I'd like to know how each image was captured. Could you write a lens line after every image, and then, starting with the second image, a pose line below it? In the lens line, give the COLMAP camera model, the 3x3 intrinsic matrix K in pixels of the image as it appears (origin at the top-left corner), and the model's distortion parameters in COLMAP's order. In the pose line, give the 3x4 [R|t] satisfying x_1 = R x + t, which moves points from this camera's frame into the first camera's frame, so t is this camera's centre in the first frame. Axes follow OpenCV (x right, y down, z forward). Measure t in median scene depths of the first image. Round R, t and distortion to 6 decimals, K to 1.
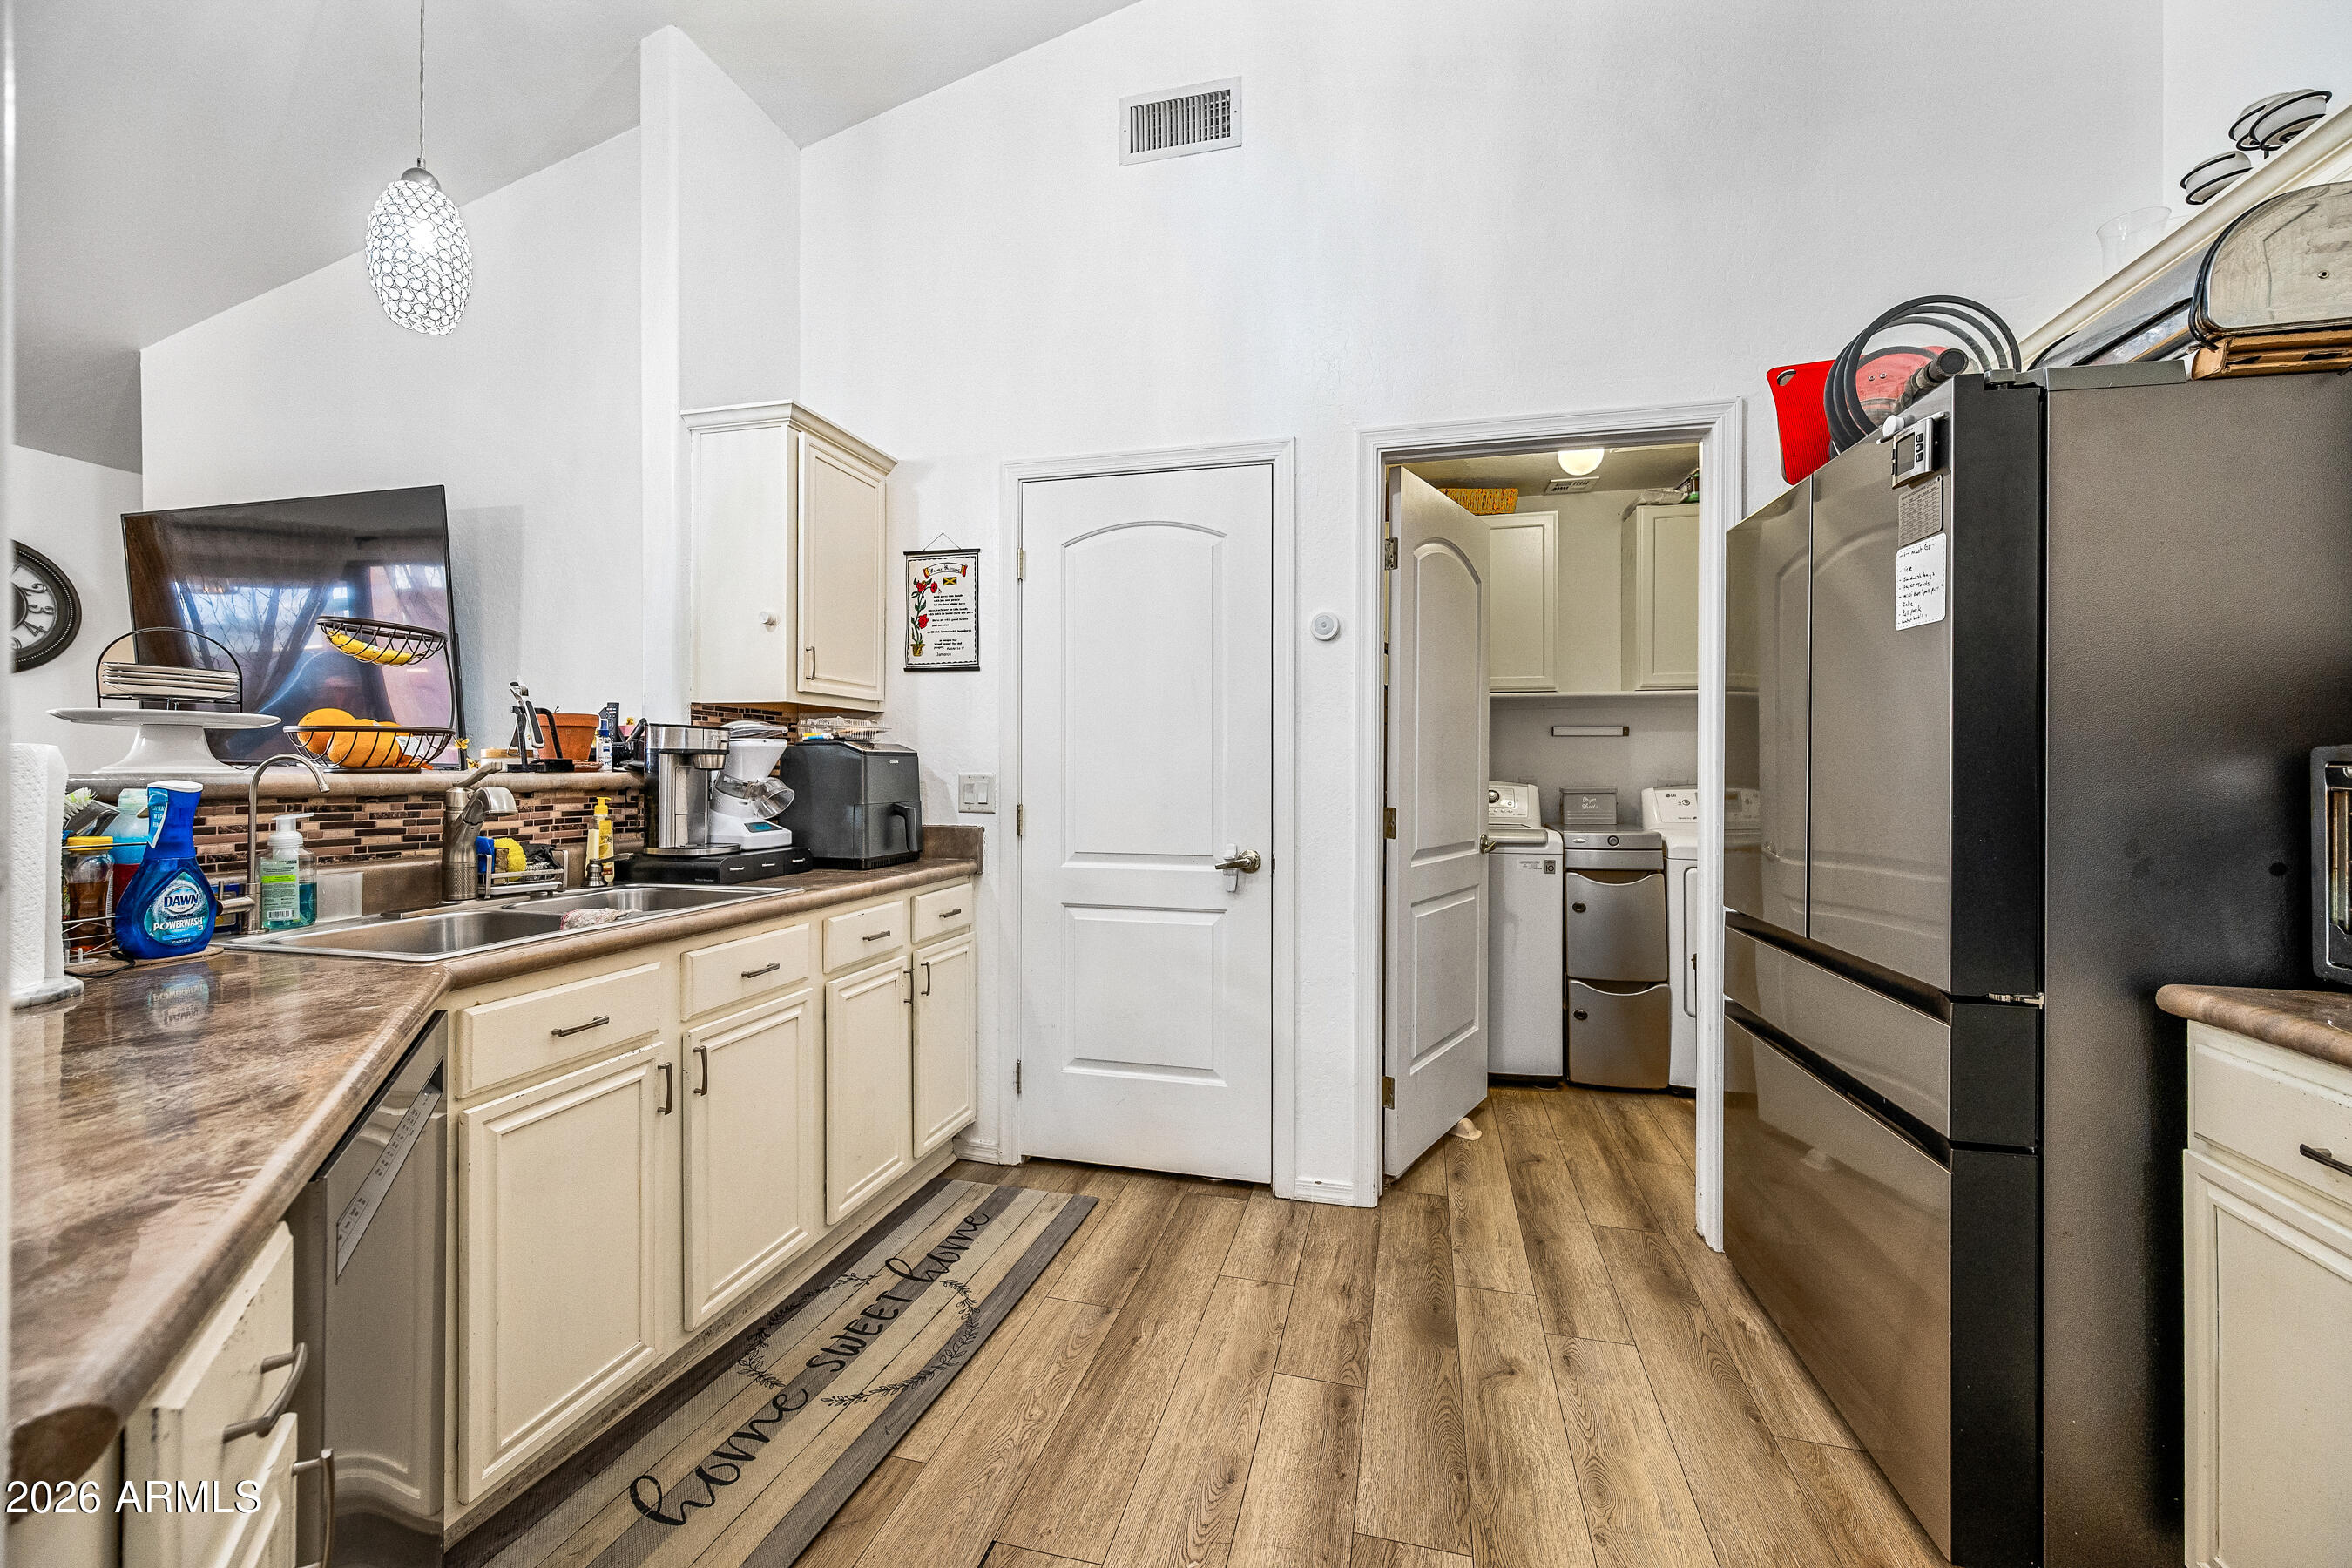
lens RADIAL K [[933.1, 0, 1186.0], [0, 933.1, 764.9], [0, 0, 1]] dist [-0.001513, -0.000358]
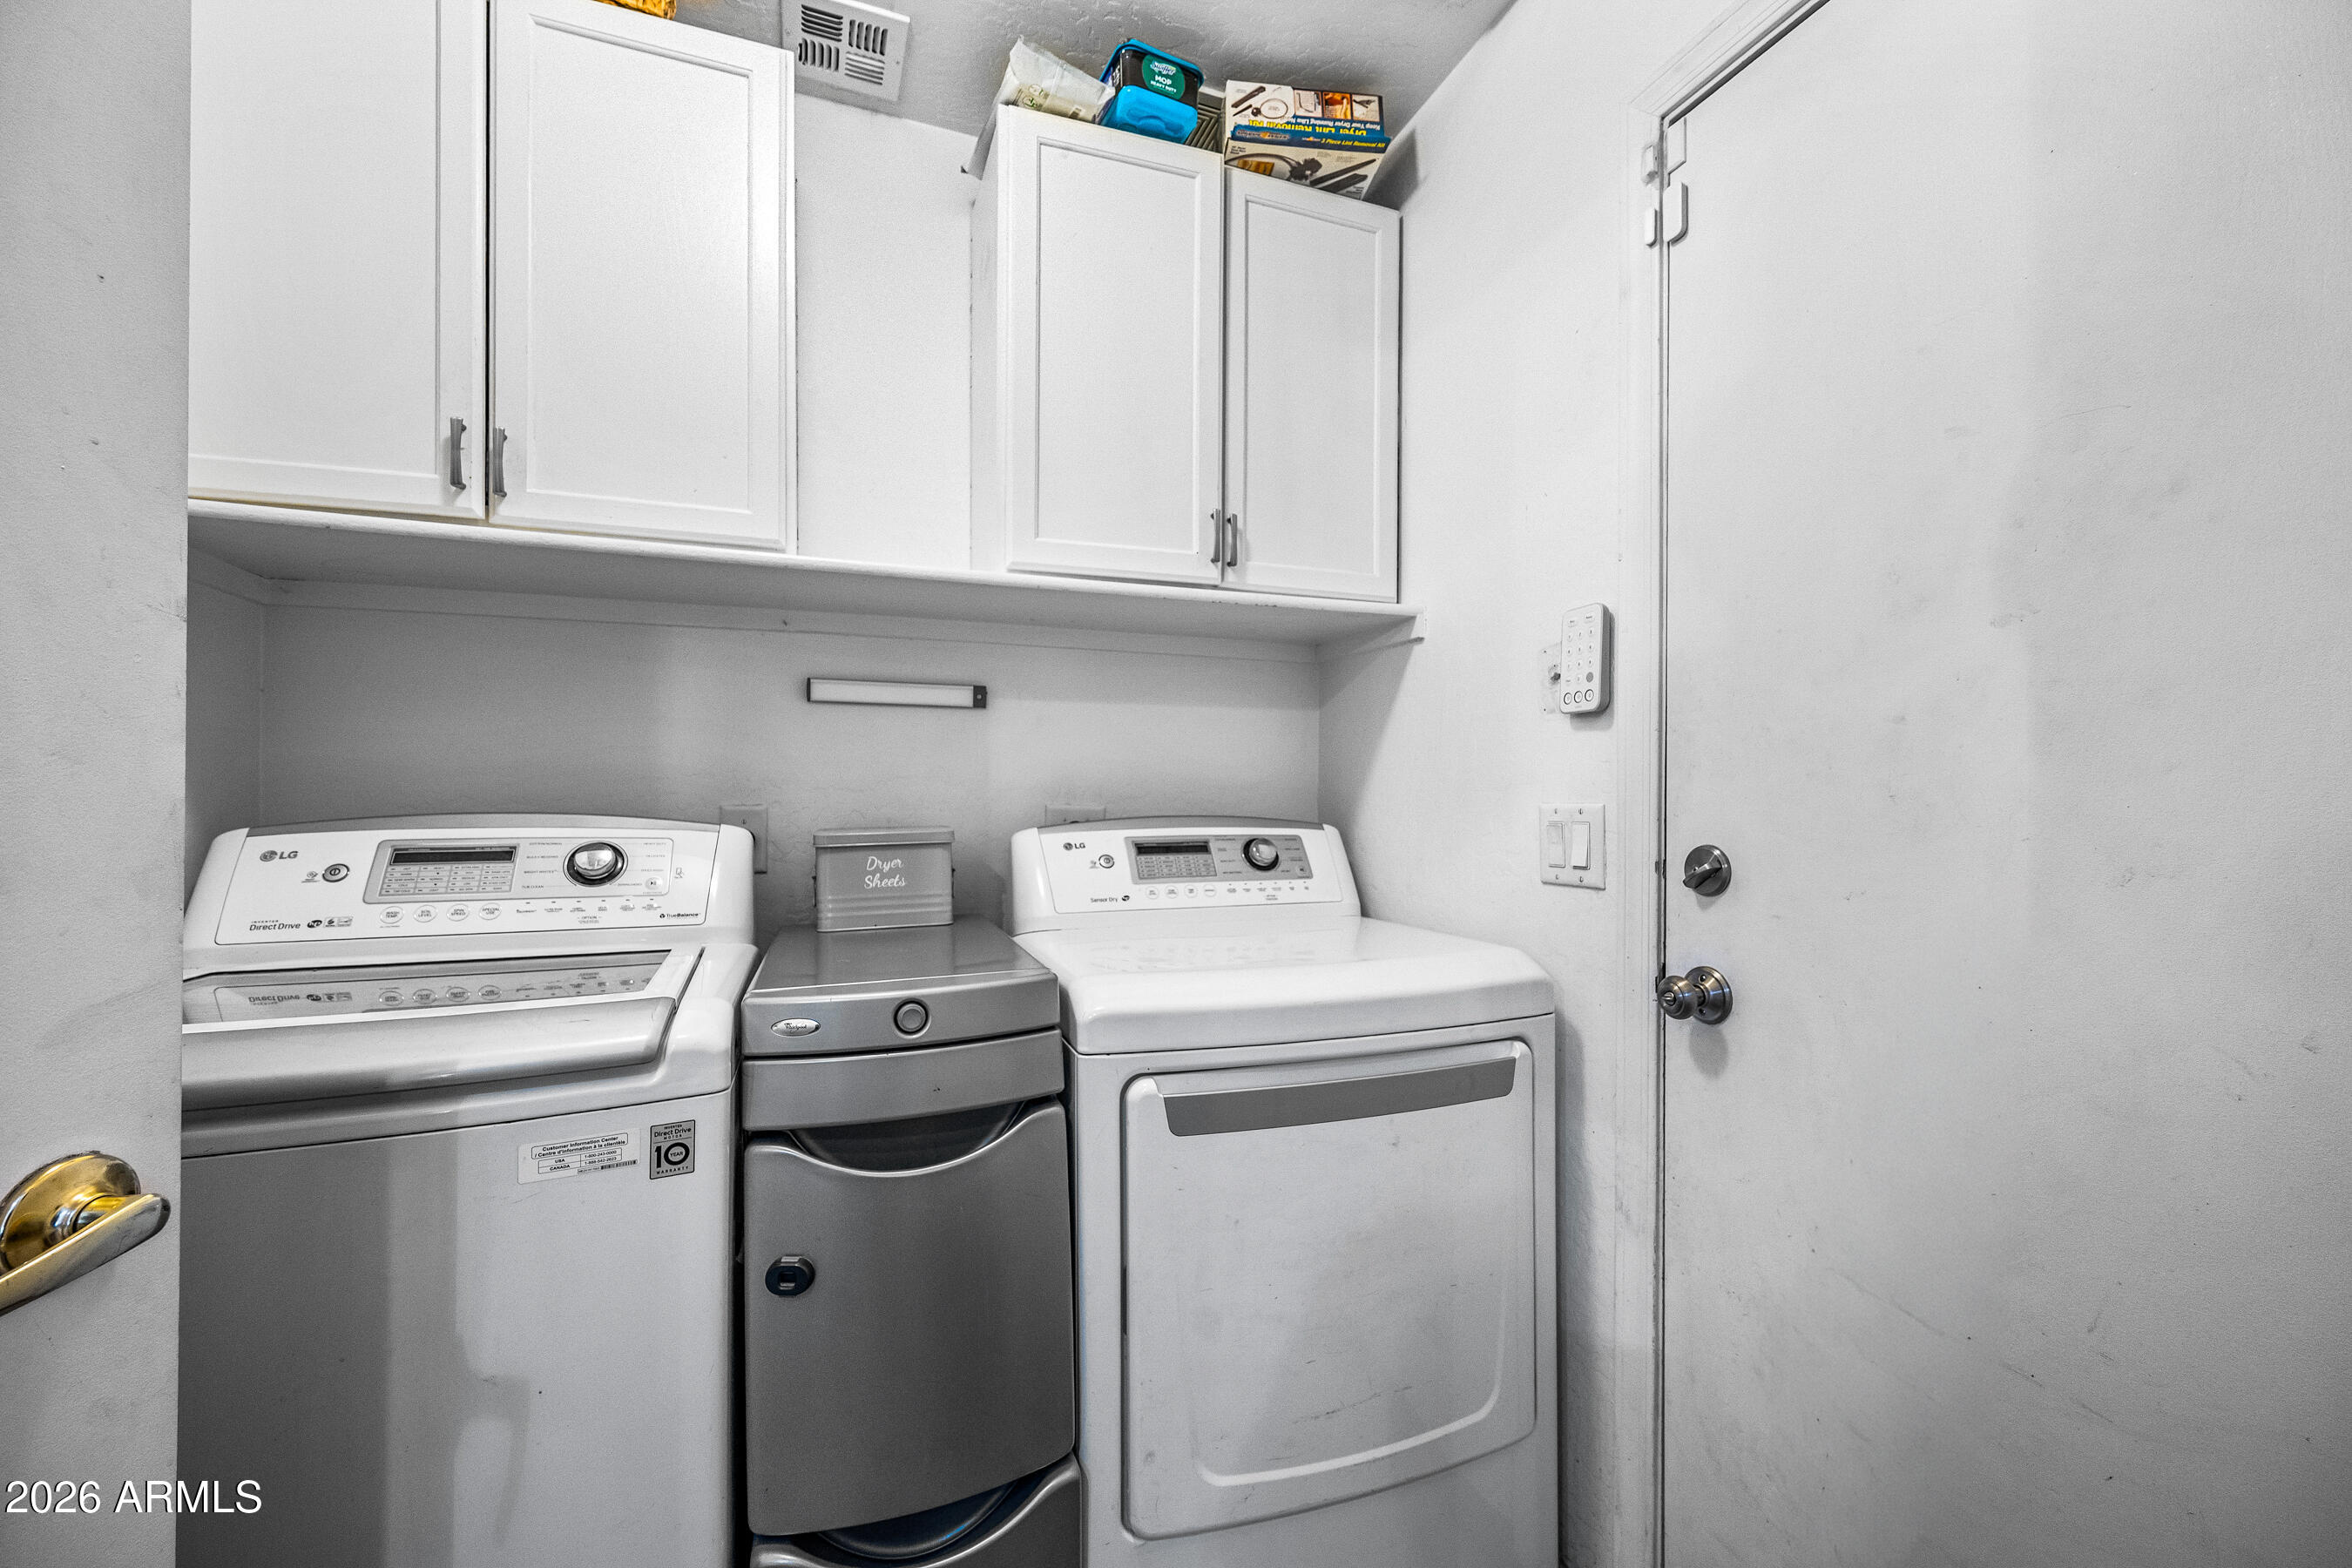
lens RADIAL K [[933.1, 0, 1174.2], [0, 933.1, 794.8], [0, 0, 1]] dist [-0.001513, -0.000358]
pose [[0.822594, -0.000581, 0.568629, 0.354191], [0.001848, 0.999997, -0.001652, 0.011736], [-0.568626, 0.002410, 0.822592, 0.700880]]
